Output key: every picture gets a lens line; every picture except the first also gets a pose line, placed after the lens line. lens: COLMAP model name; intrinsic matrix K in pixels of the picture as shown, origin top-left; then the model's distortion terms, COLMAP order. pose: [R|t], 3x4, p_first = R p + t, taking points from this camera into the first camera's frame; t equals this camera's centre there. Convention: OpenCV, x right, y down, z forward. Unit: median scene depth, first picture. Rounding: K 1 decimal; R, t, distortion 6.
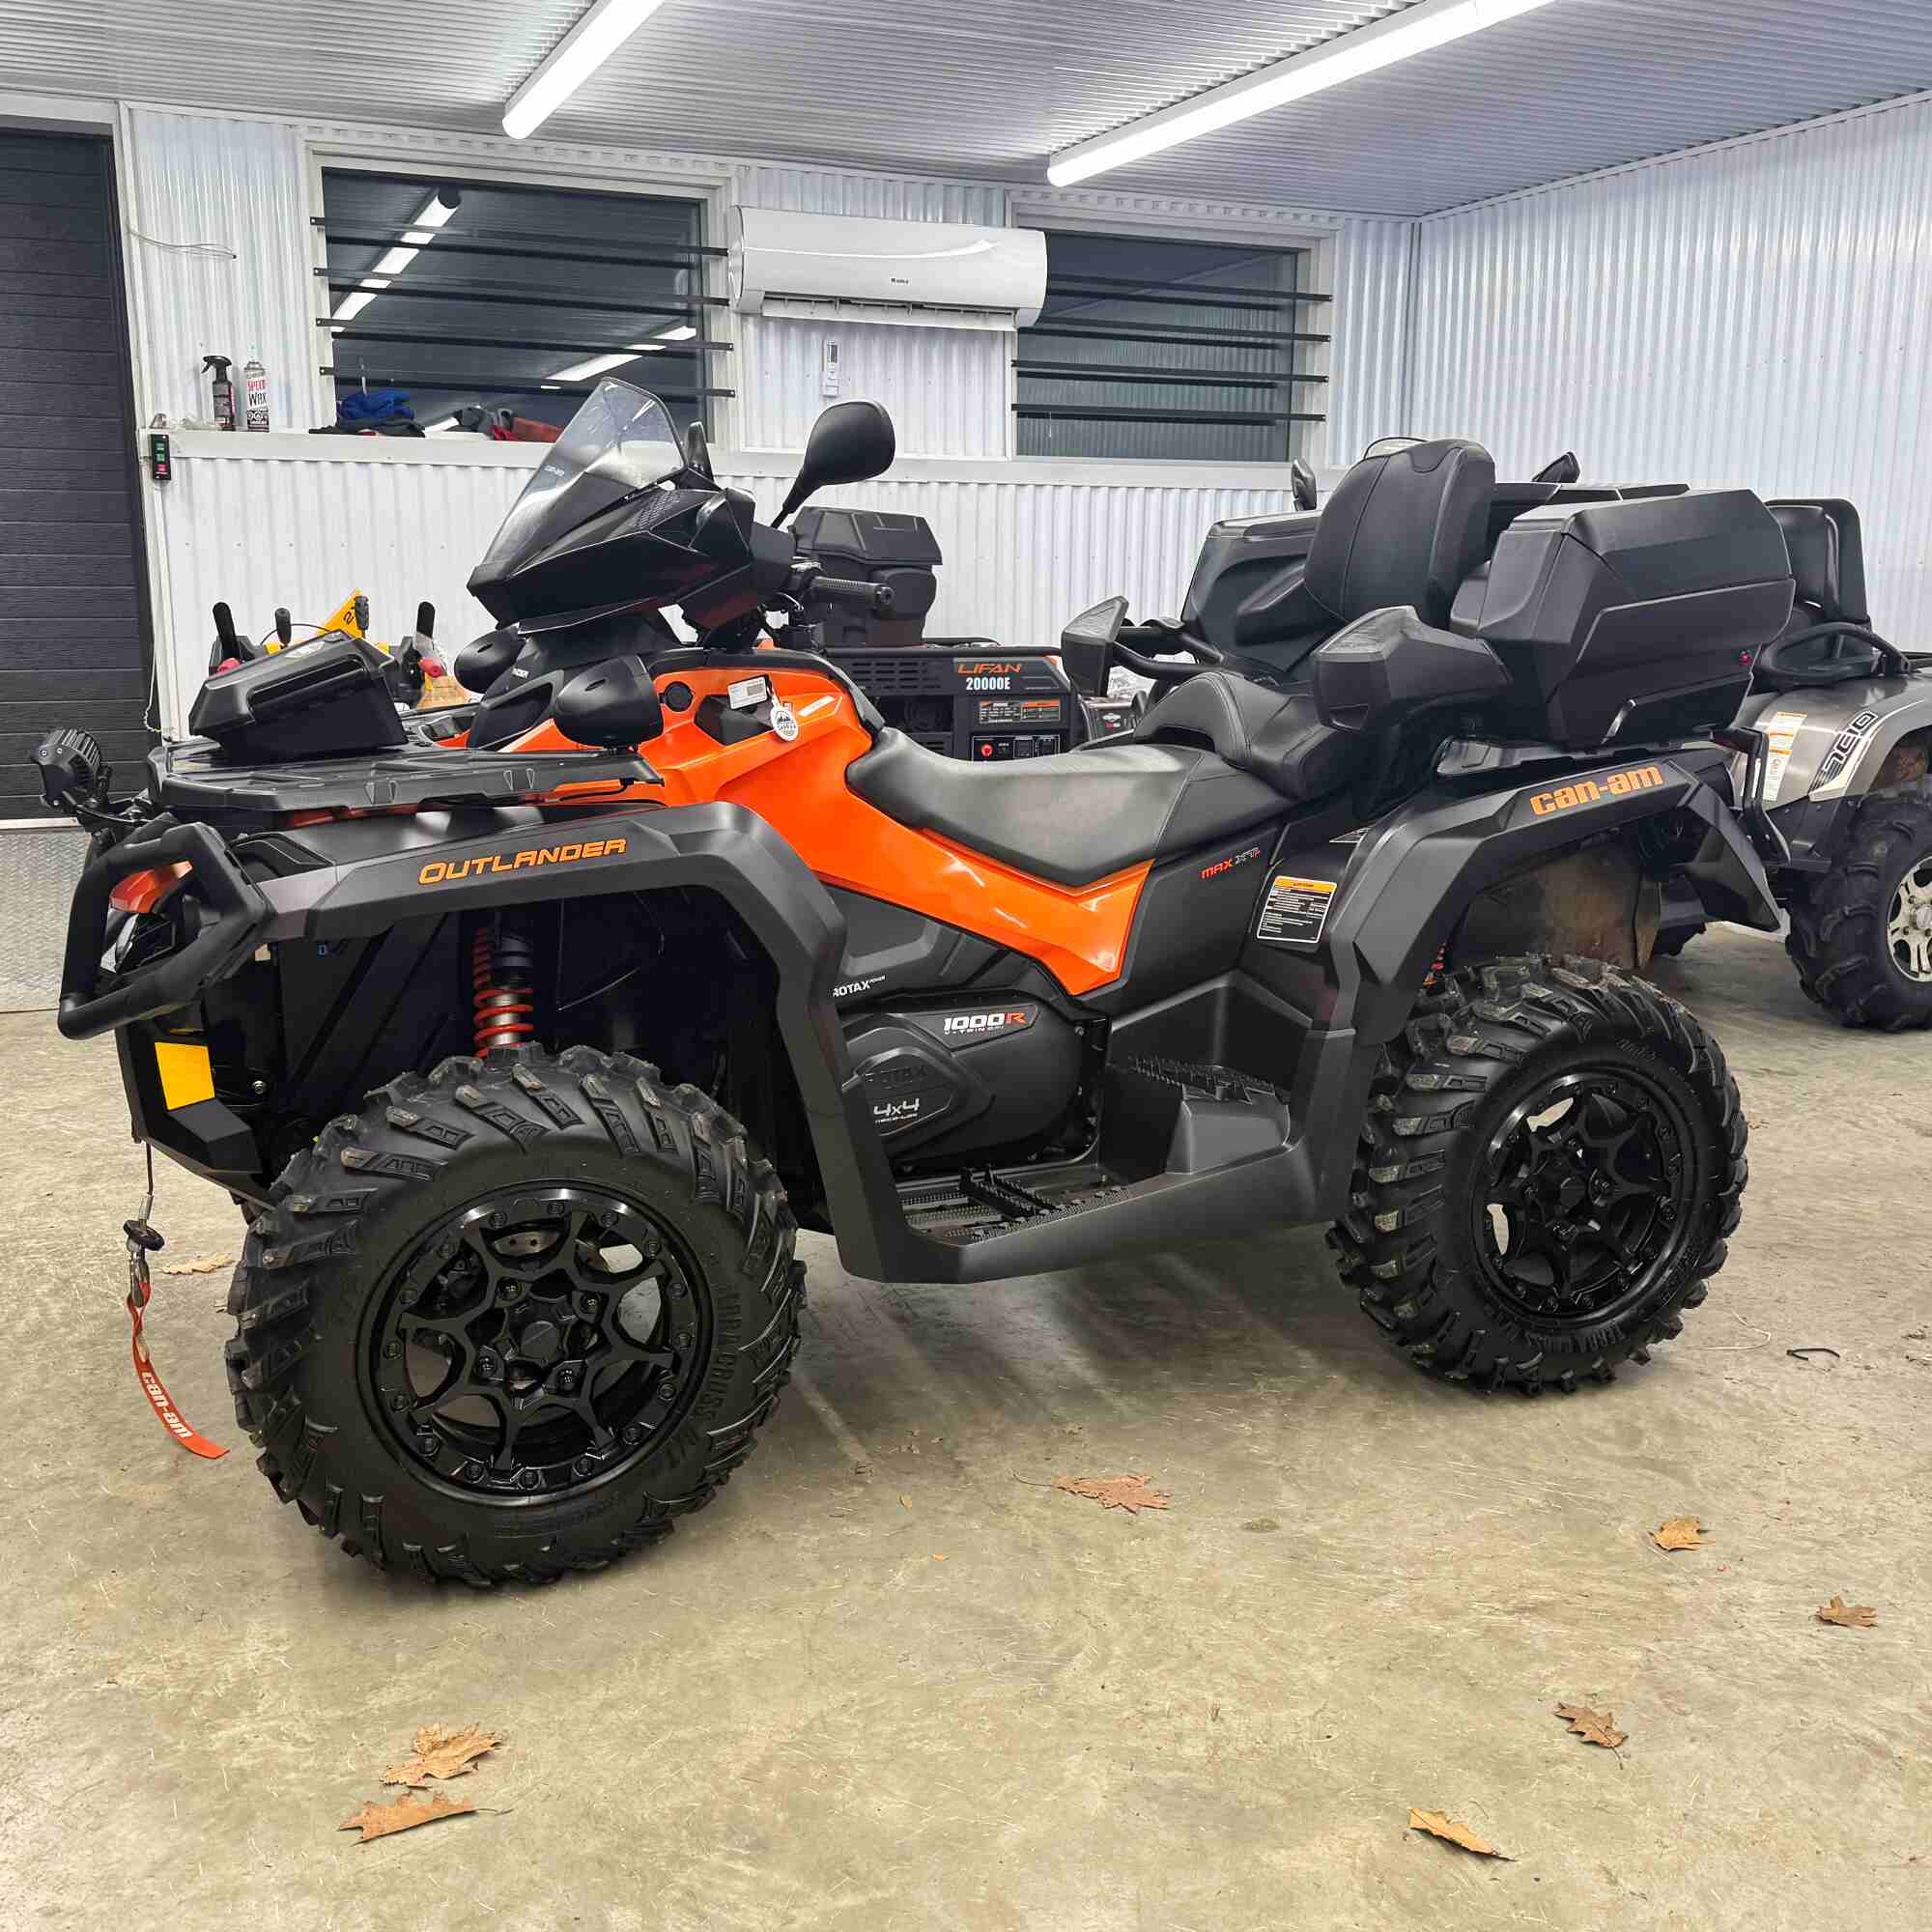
lens RADIAL K [[2022.7, 0, 966.0], [0, 2022.7, 966.0], [0, 0, 1]] dist [0.141084, -0.297055]
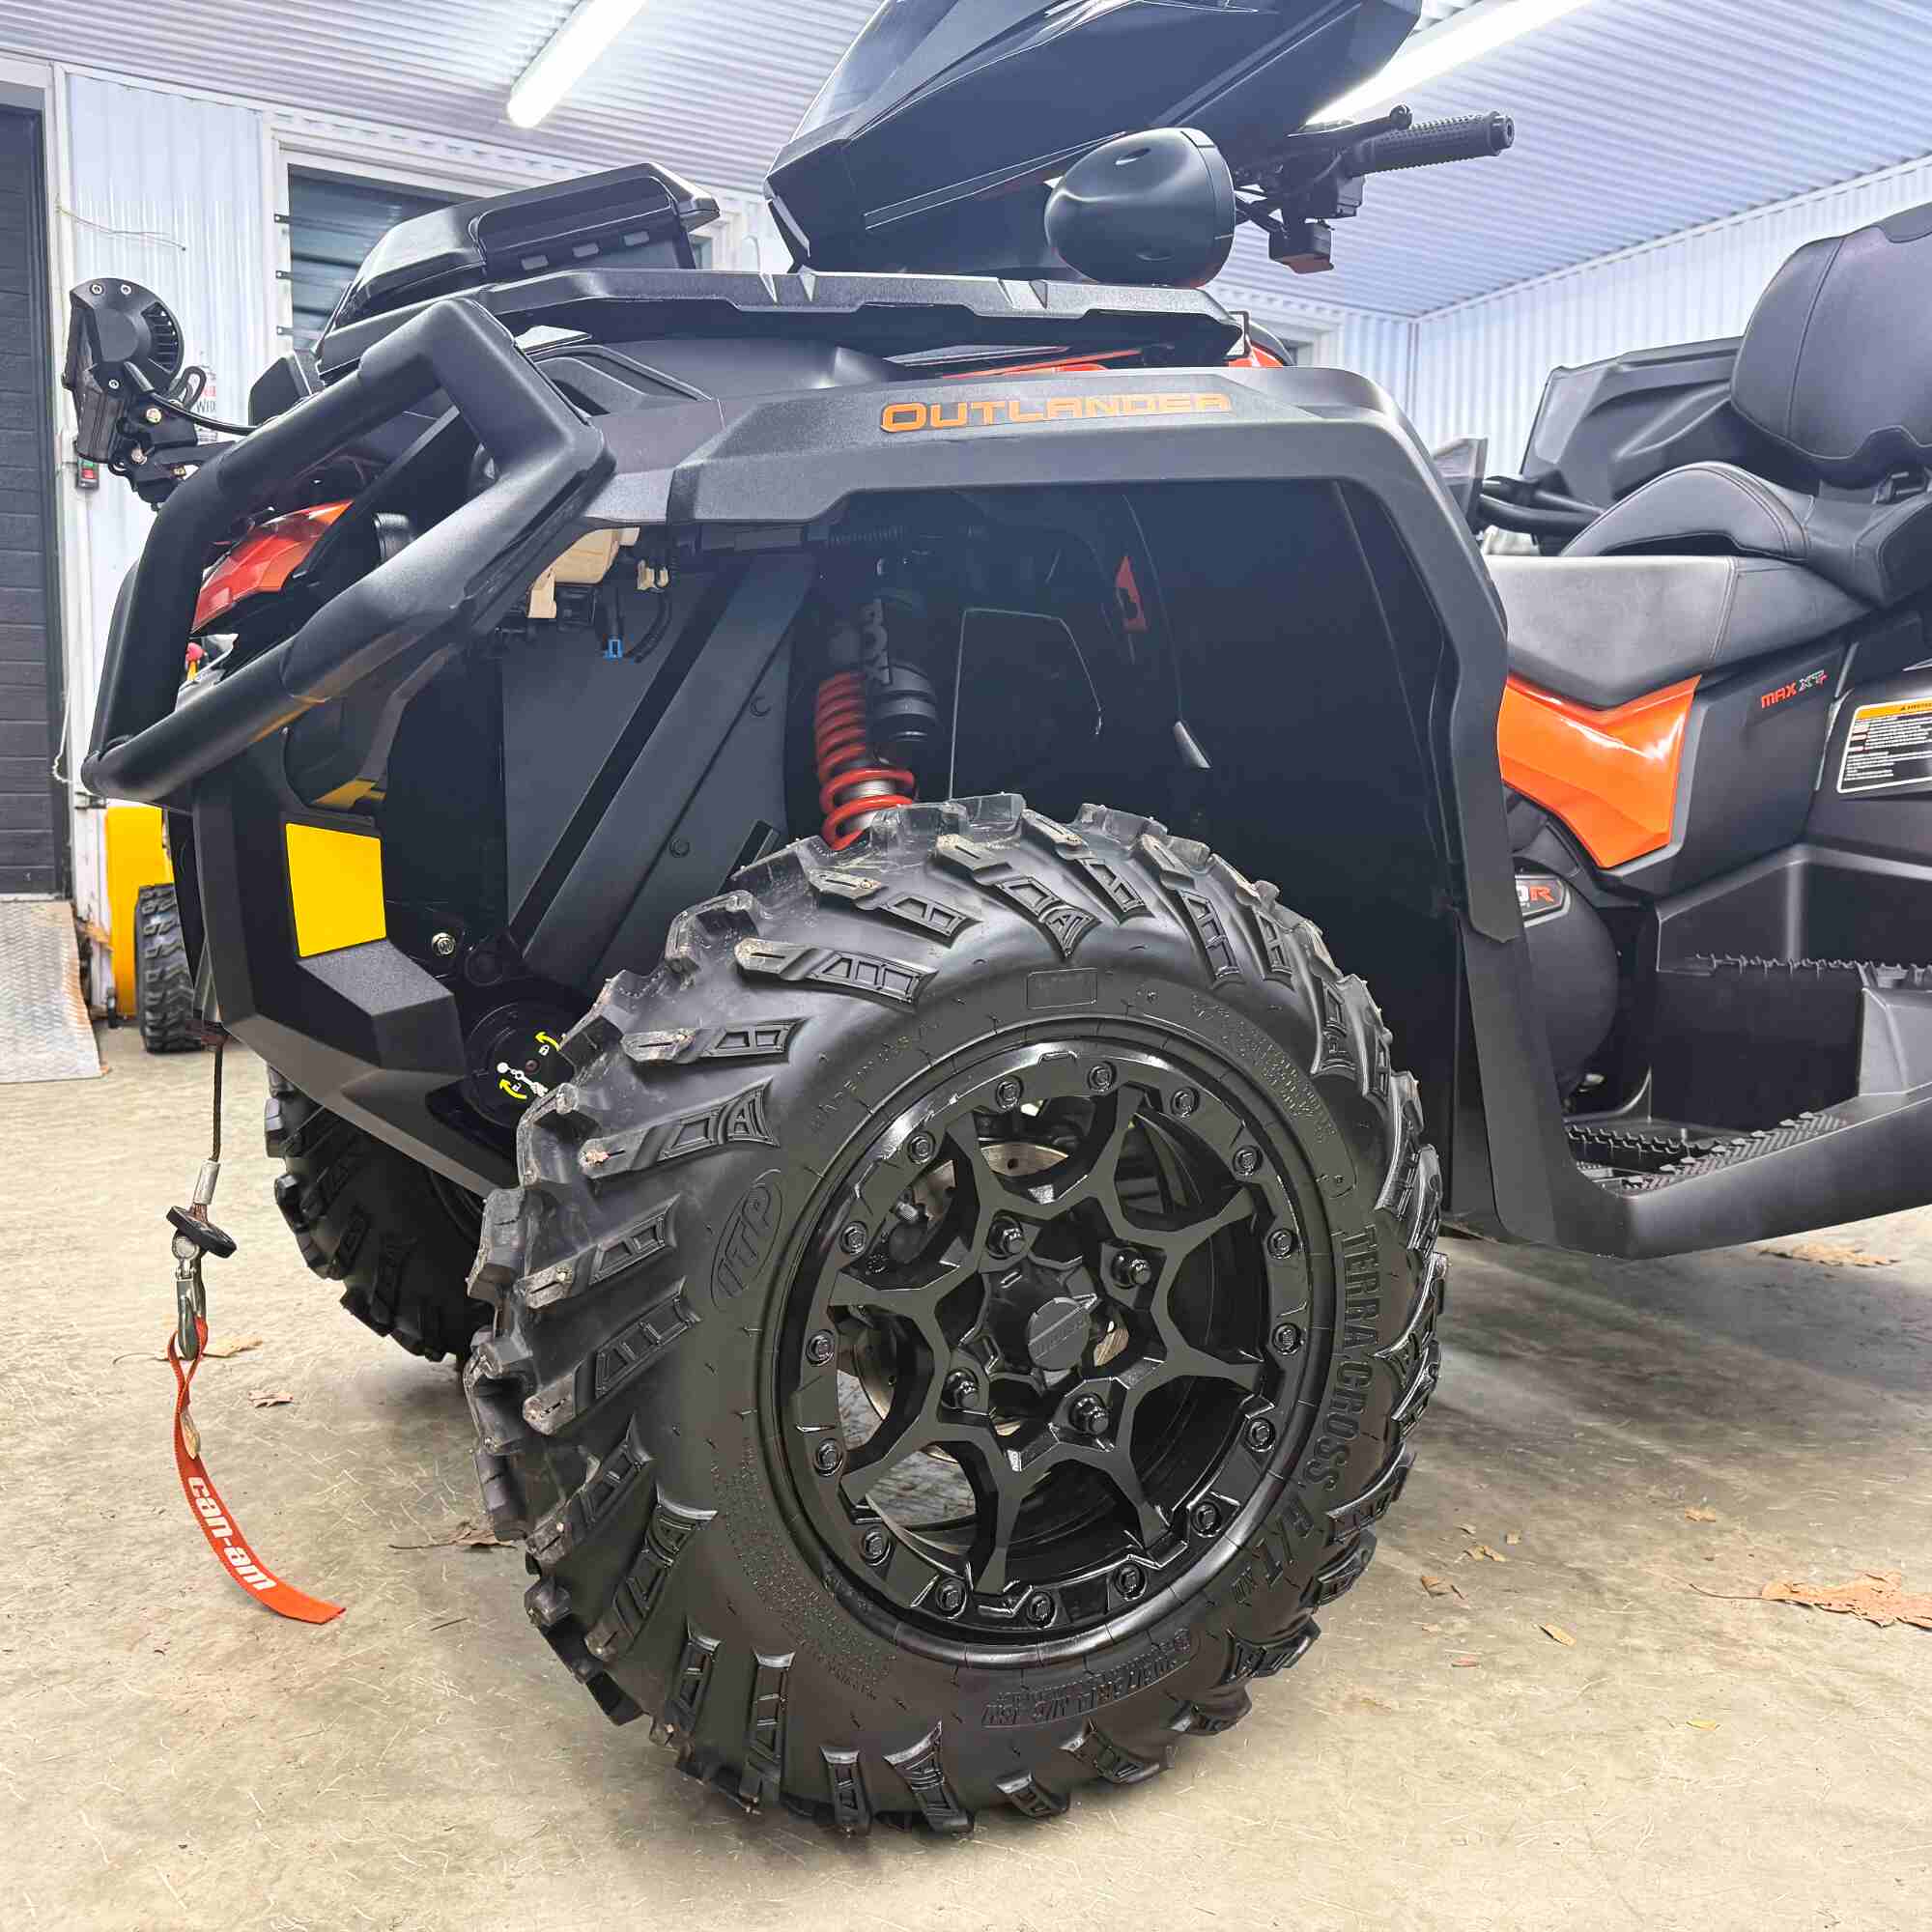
lens RADIAL K [[1857.4, 0, 1013.9], [0, 1857.4, 962.1], [0, 0, 1]] dist [0.010869, -0.022649]
pose [[0.990570, -0.006352, 0.136864, -0.232543], [0.022855, 0.992589, -0.119348, 0.117166], [-0.135091, 0.121350, 0.983374, 0.422213]]
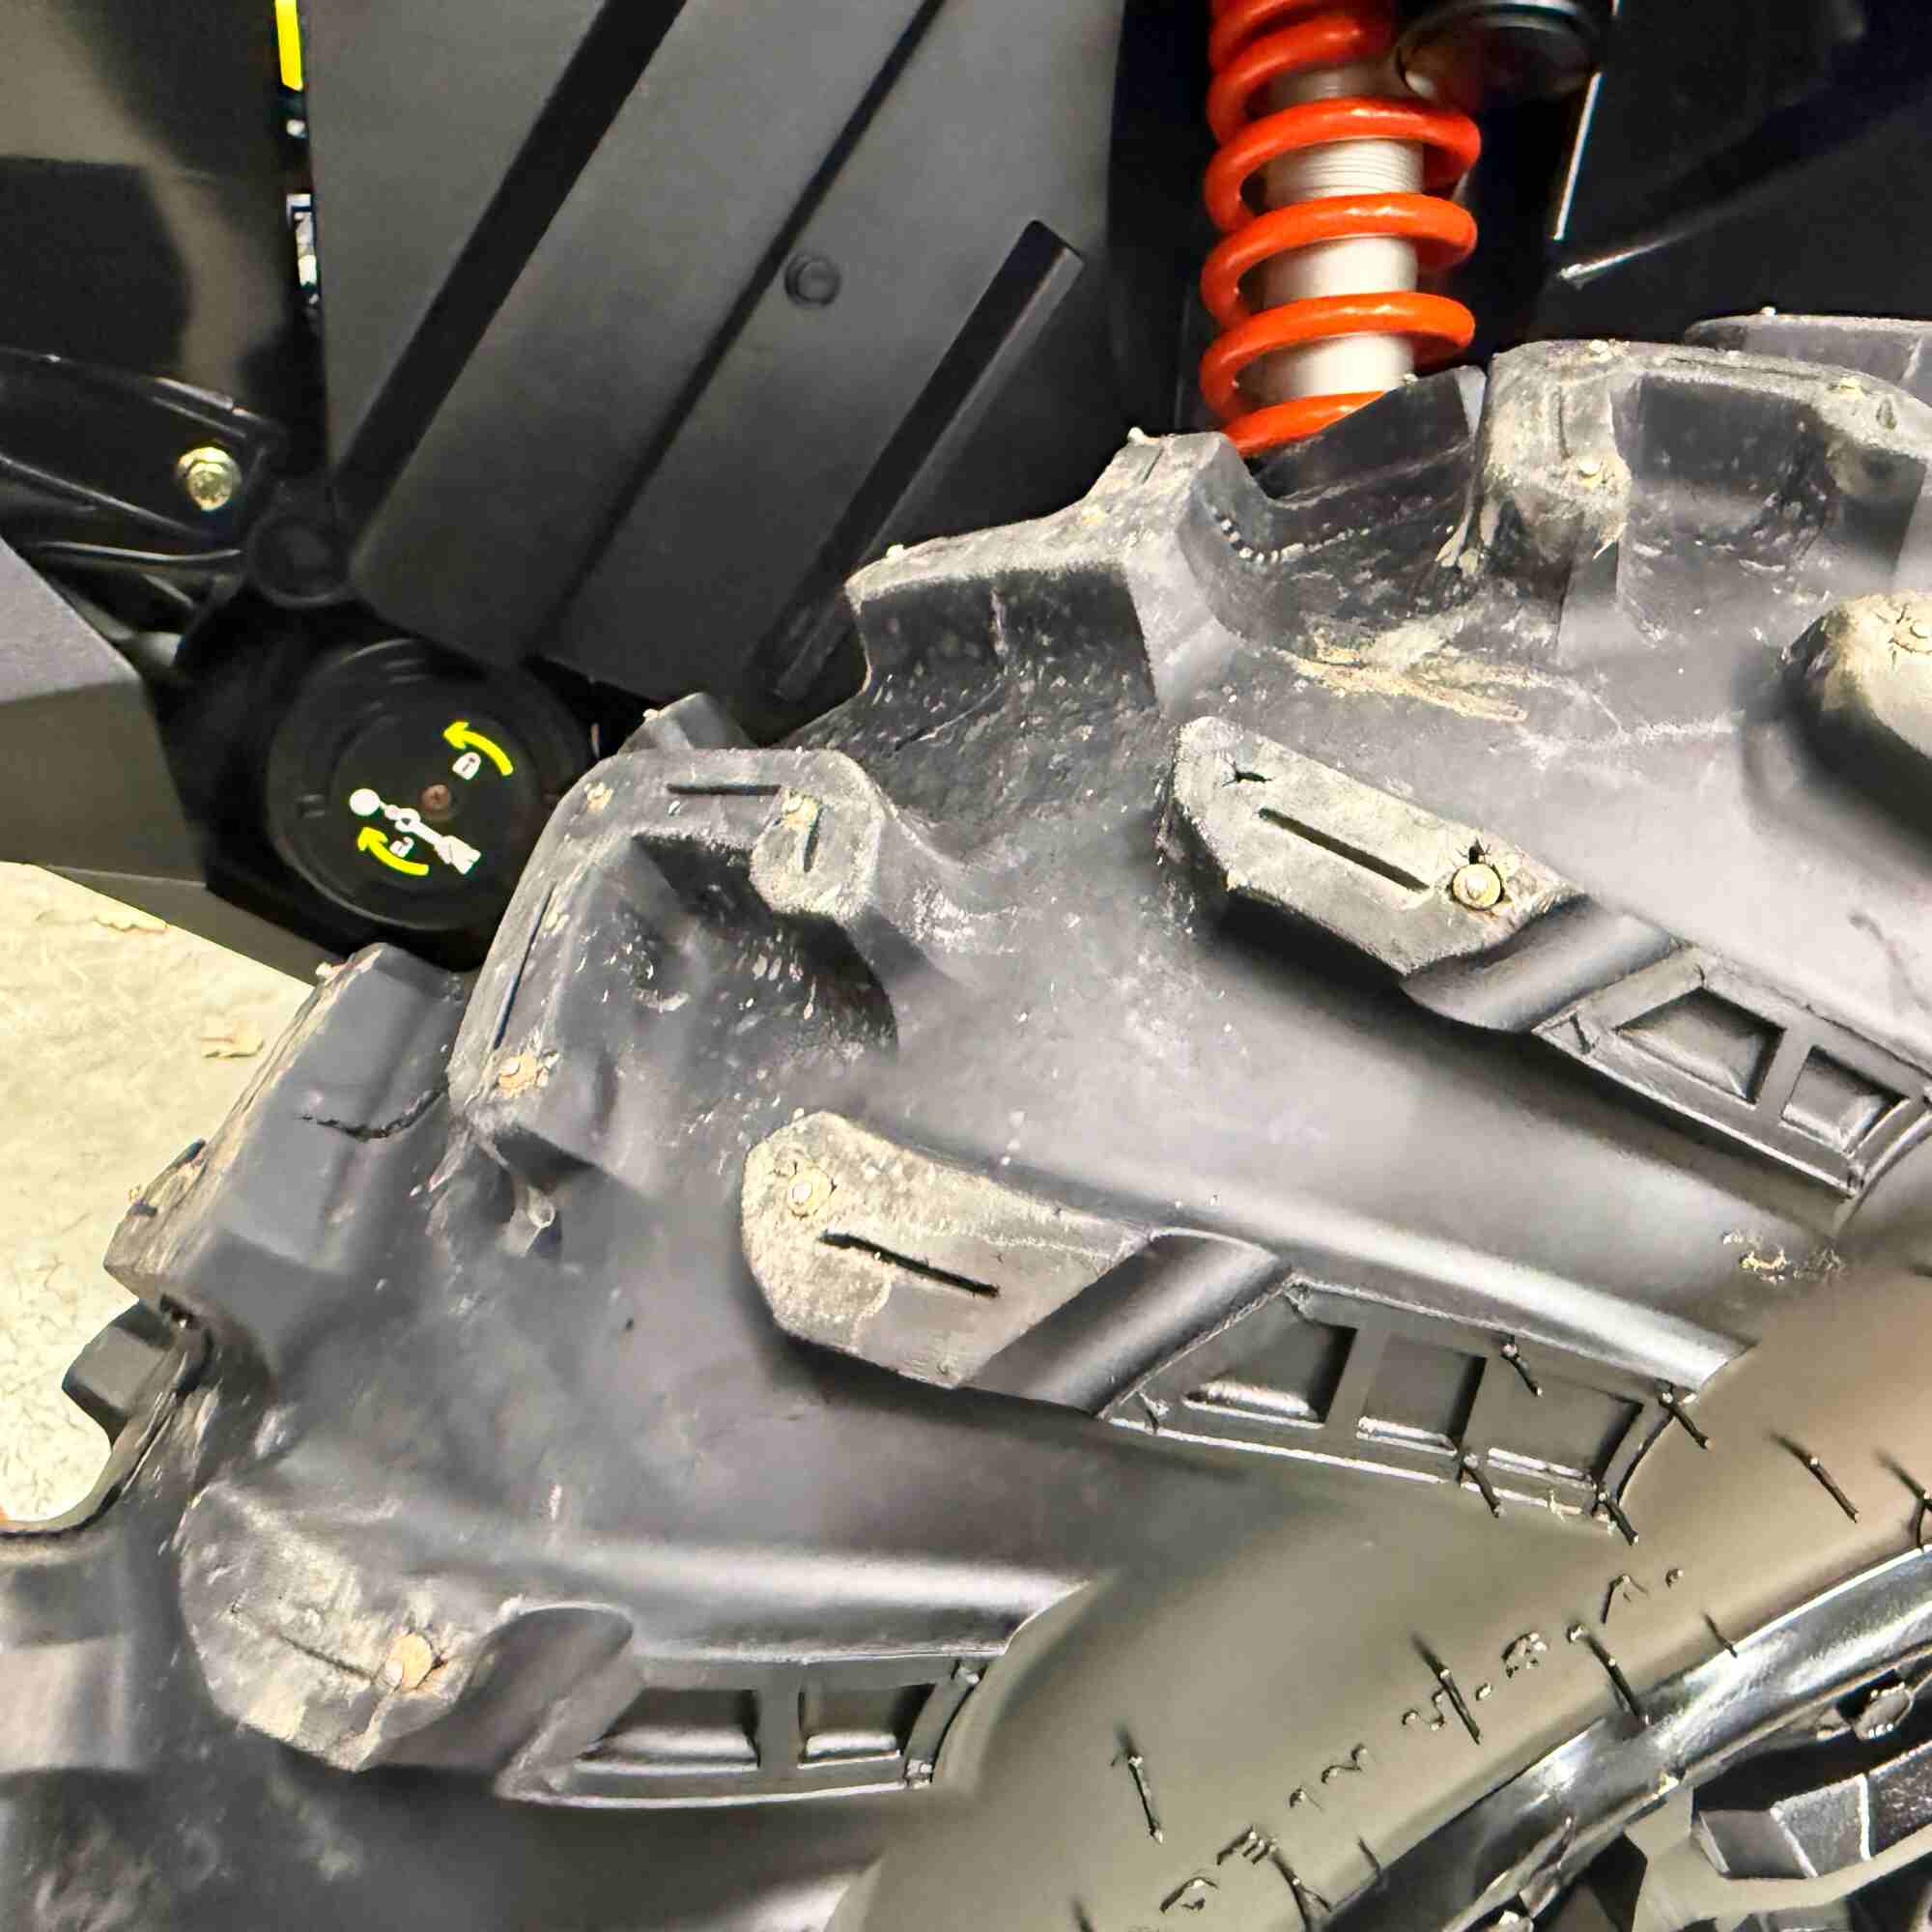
lens RADIAL K [[1793.9, 0, 1080.2], [0, 1793.9, 967.7], [0, 0, 1]] dist [0.006608, 0.005328]
pose [[0.994930, 0.090098, 0.044687, -0.228449], [-0.098529, 0.962300, 0.253517, 0.045404], [-0.020161, -0.256635, 0.966298, 0.719860]]
